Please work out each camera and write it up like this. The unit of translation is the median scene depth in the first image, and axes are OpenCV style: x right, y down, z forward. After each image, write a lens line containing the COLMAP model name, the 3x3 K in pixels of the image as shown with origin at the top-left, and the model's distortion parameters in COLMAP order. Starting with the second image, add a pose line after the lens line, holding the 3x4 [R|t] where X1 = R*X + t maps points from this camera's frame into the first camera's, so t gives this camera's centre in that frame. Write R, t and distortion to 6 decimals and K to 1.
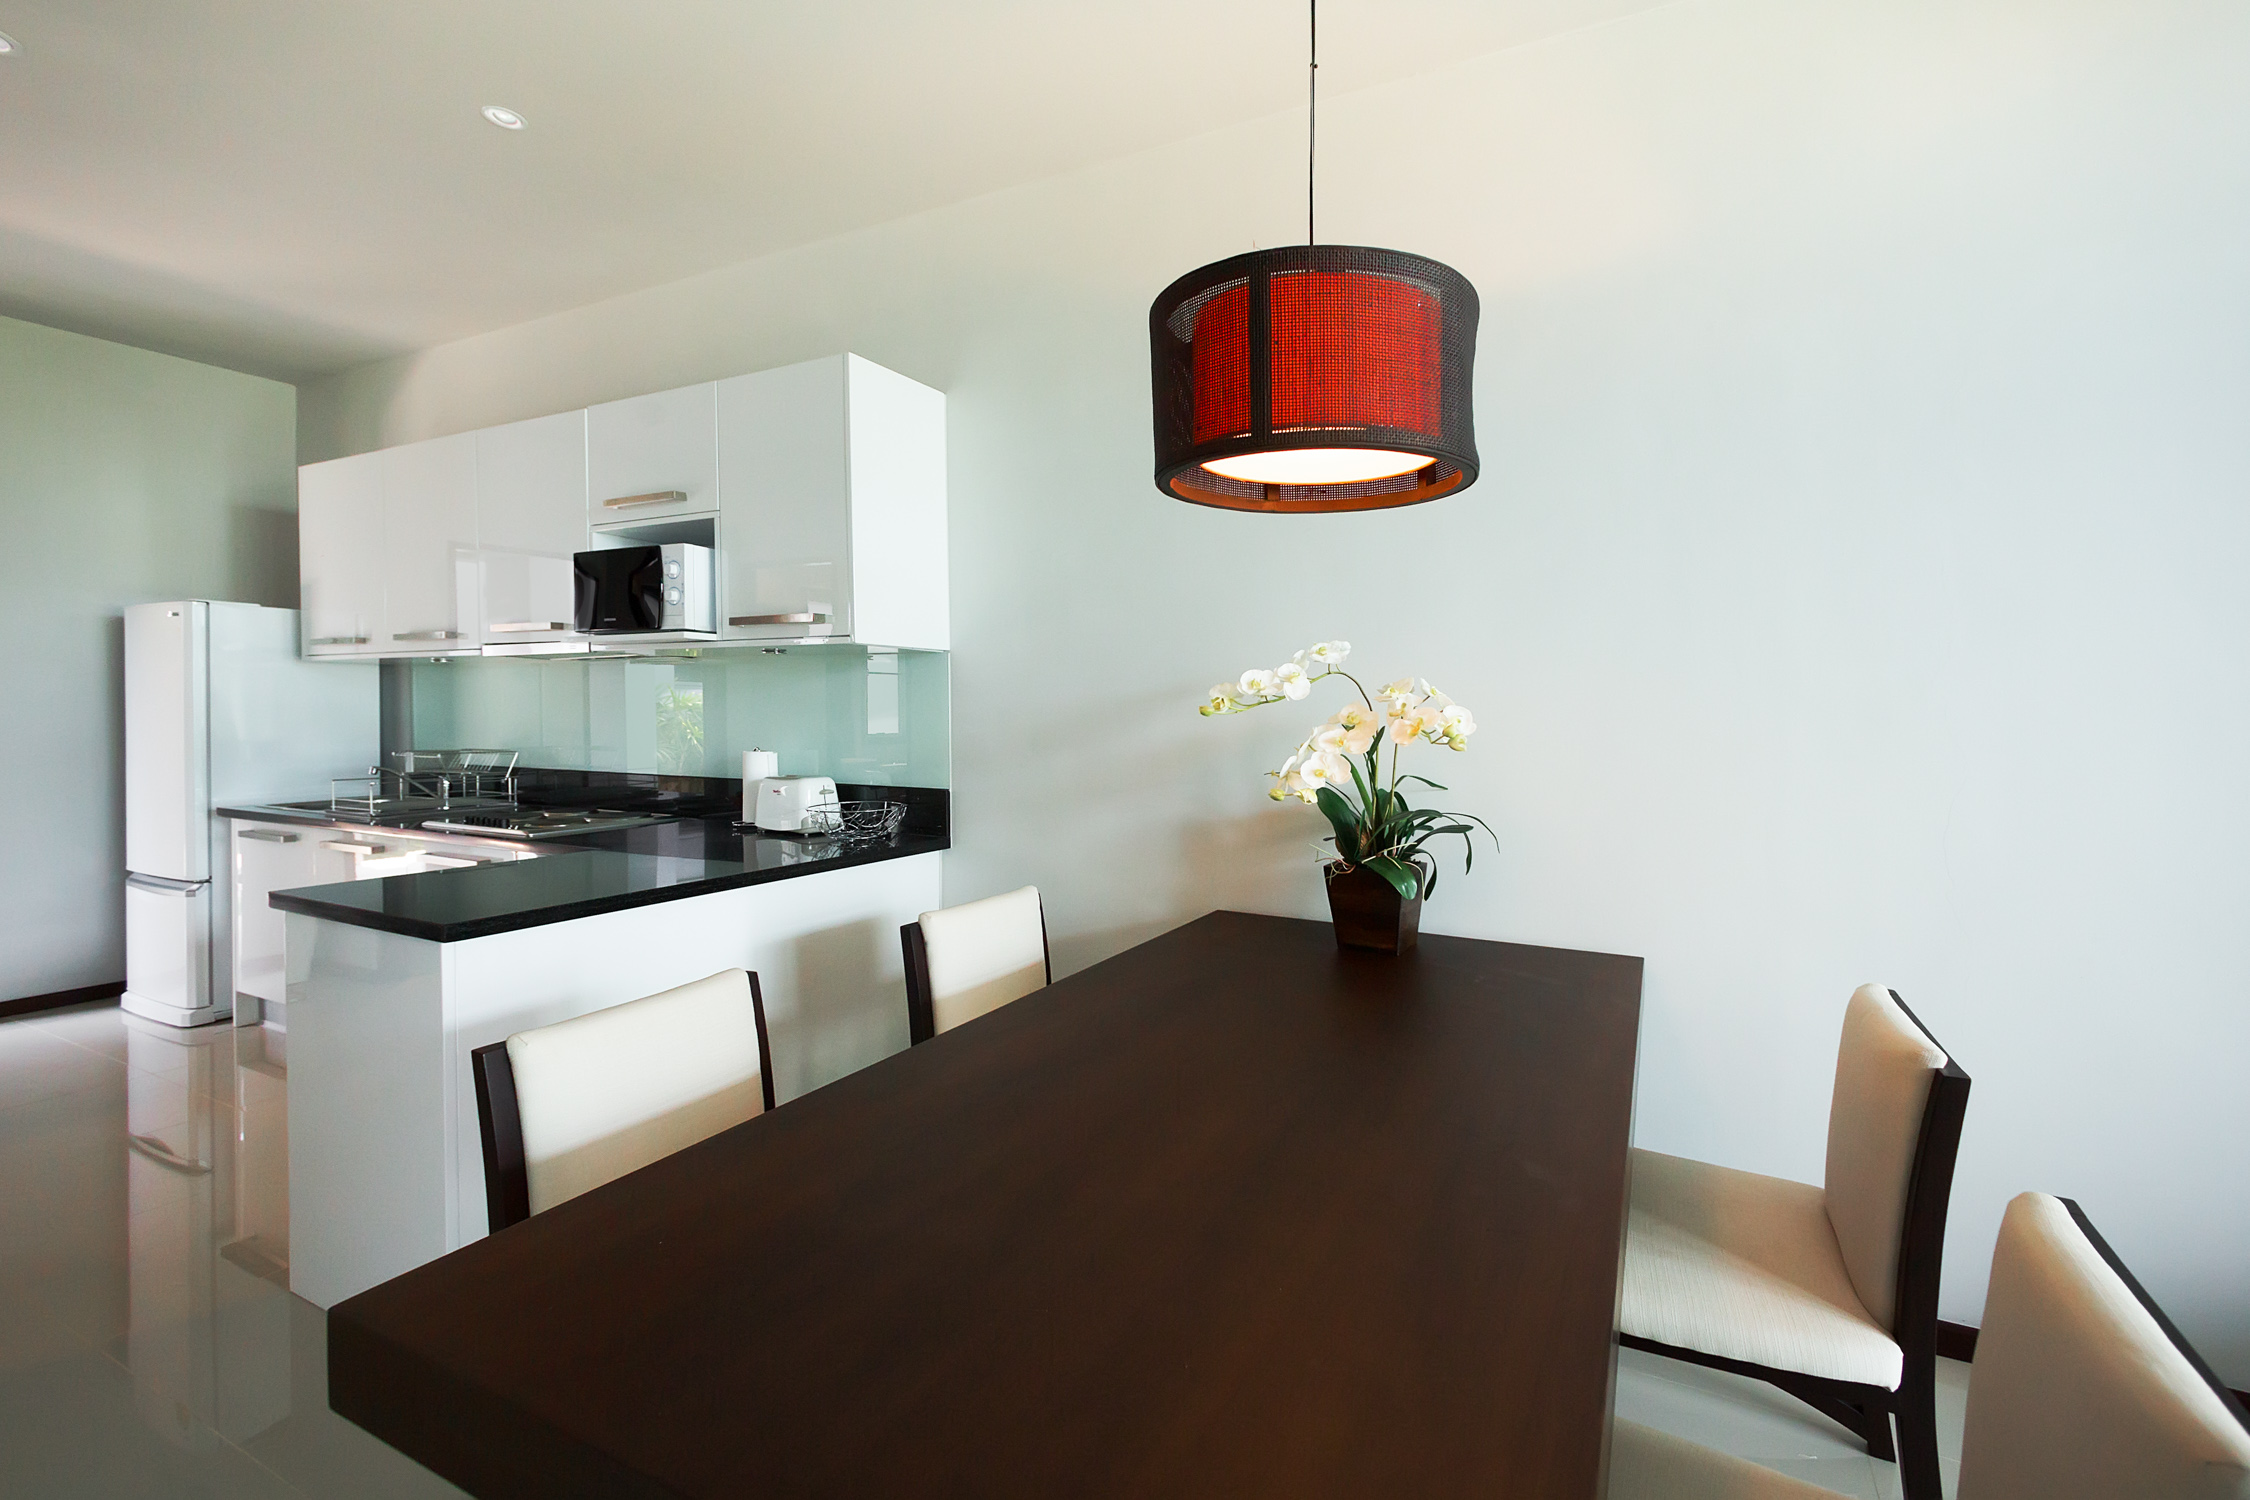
lens RADIAL K [[870.4, 0, 1134.7], [0, 870.4, 731.7], [0, 0, 1]] dist [-0.002730, 0.000084]
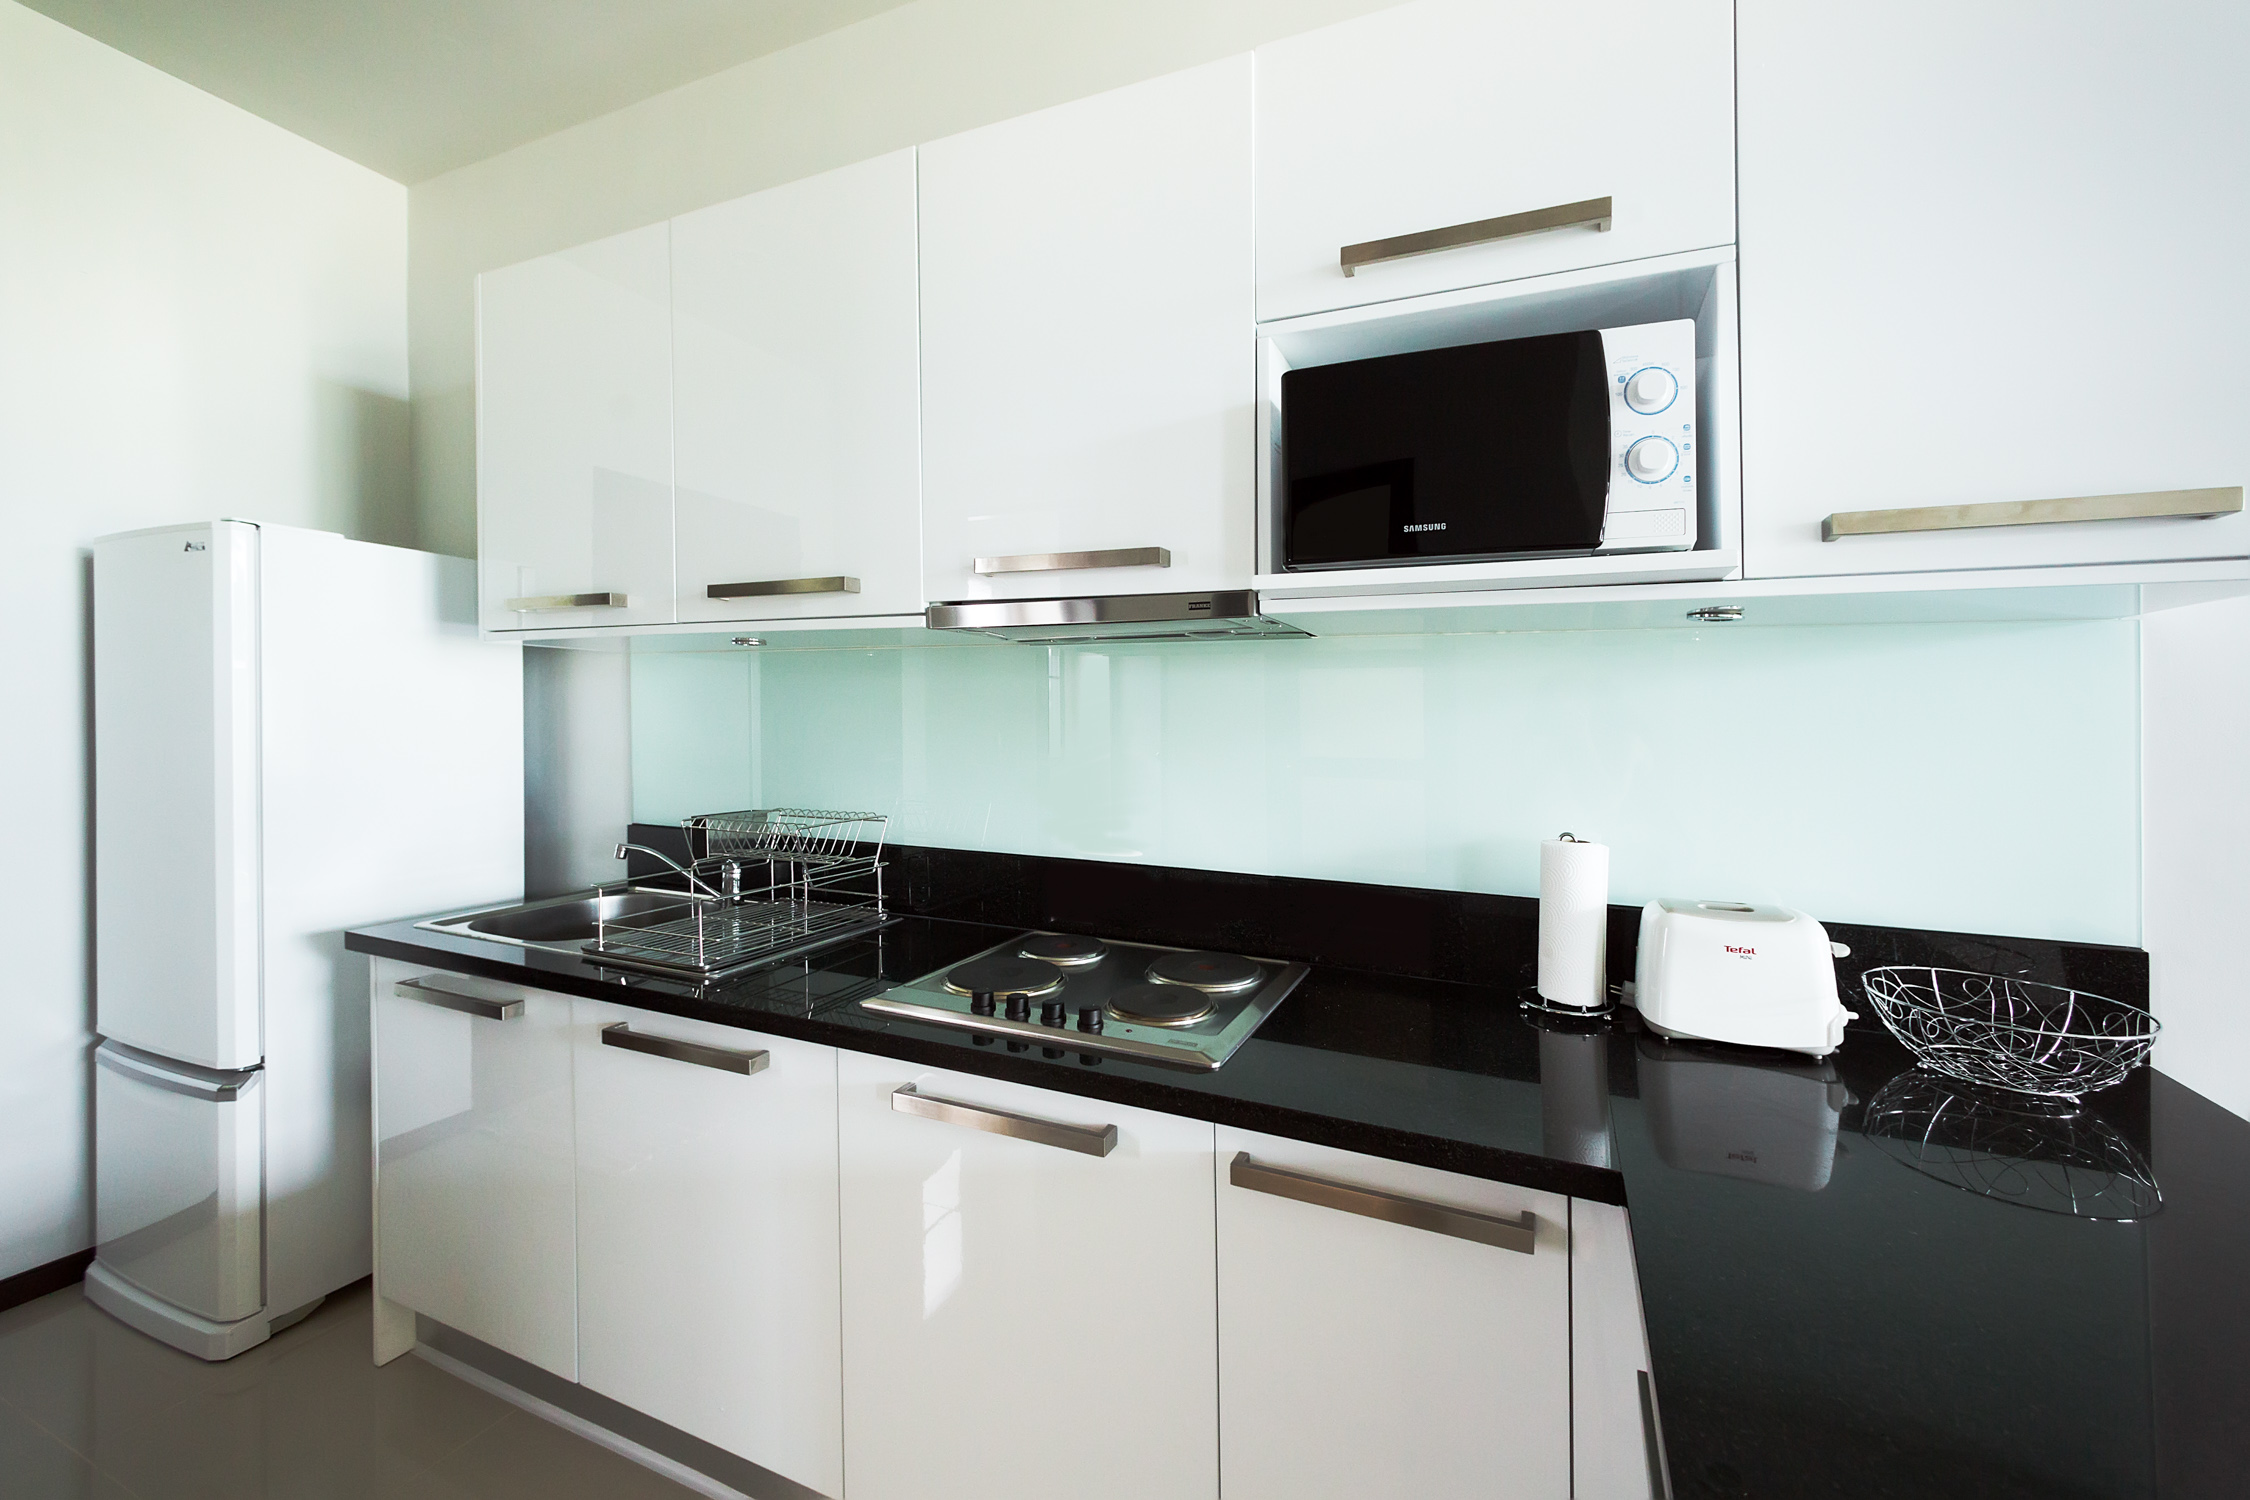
lens RADIAL K [[925.4, 0, 1112.3], [0, 925.4, 702.3], [0, 0, 1]] dist [-0.002191, -0.000227]
pose [[0.999676, -0.003822, -0.025170, -0.655793], [0.003514, 0.999918, -0.012286, -0.041191], [0.025215, 0.012193, 0.999608, 0.520755]]
